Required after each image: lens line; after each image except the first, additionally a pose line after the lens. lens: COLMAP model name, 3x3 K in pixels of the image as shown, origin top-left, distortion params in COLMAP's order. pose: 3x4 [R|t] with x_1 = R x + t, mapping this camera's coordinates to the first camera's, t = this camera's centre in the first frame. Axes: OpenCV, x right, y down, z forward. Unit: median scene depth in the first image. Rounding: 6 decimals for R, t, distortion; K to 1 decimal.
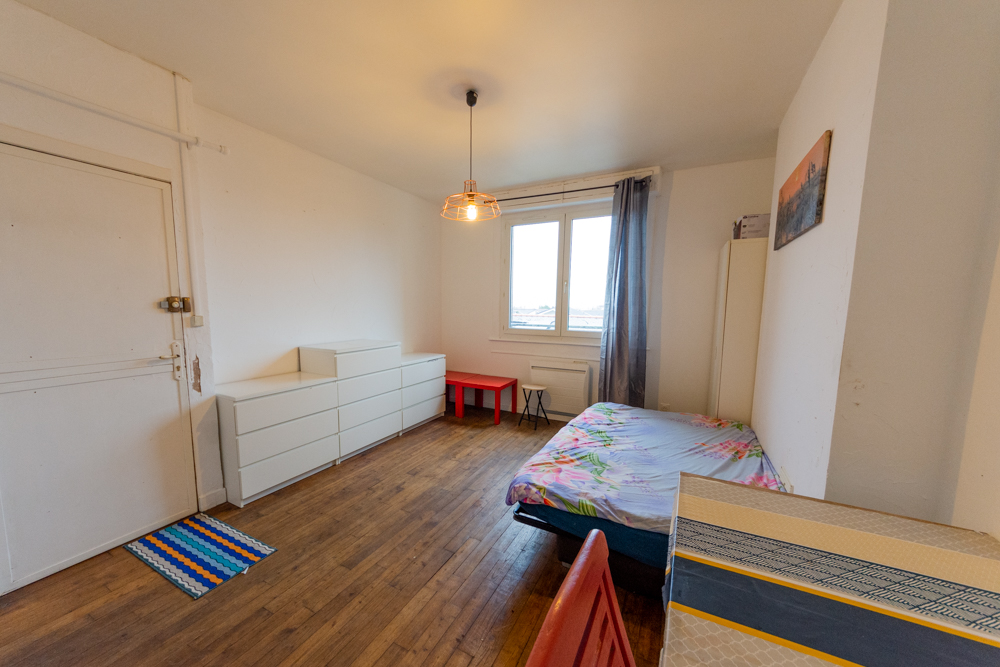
lens RADIAL K [[367.9, 0, 480.7], [0, 367.9, 347.2], [0, 0, 1]] dist [-0.000600, -0.000131]
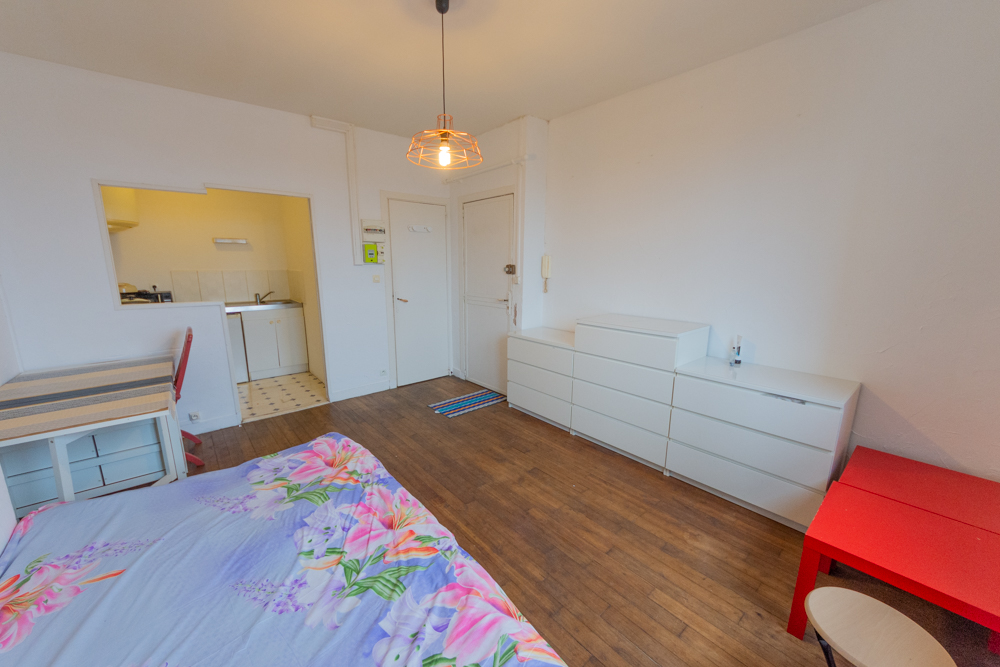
lens RADIAL K [[377.1, 0, 484.6], [0, 377.1, 337.9], [0, 0, 1]] dist [0.001008, -0.000149]
pose [[-0.375589, 0.179402, -0.909257, 0.784126], [-0.109959, 0.965530, 0.235926, -0.198343], [0.920240, 0.188592, -0.342915, 1.484265]]
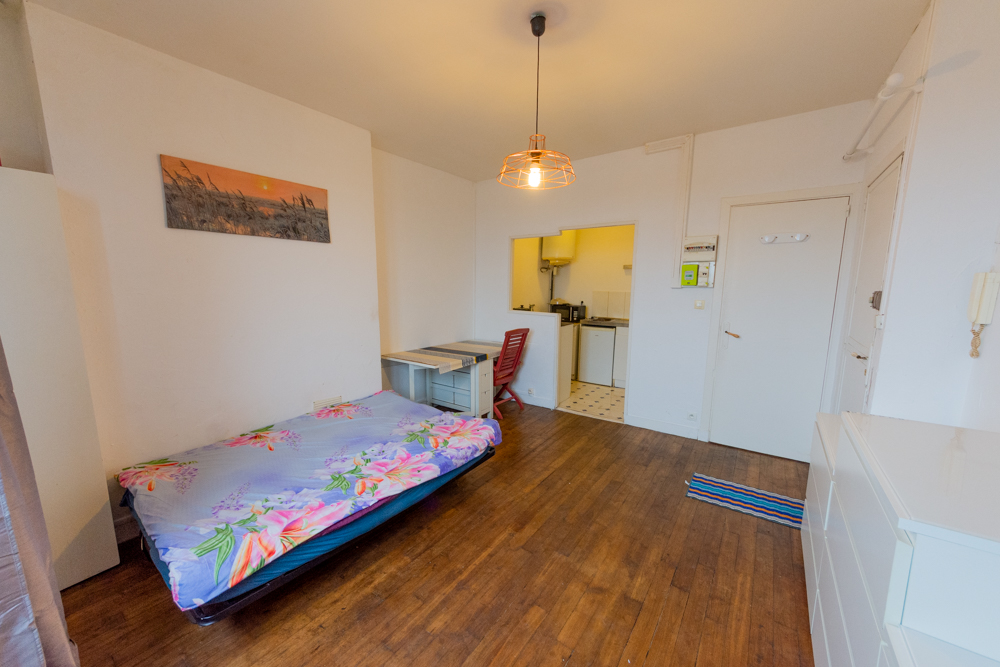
lens RADIAL K [[377.1, 0, 484.6], [0, 377.1, 337.9], [0, 0, 1]] dist [0.001008, -0.000149]
pose [[-0.989988, -0.029252, 0.138084, -0.041585], [0.007430, 0.966133, 0.257937, -0.256286], [-0.140953, 0.256381, -0.956243, 1.928354]]
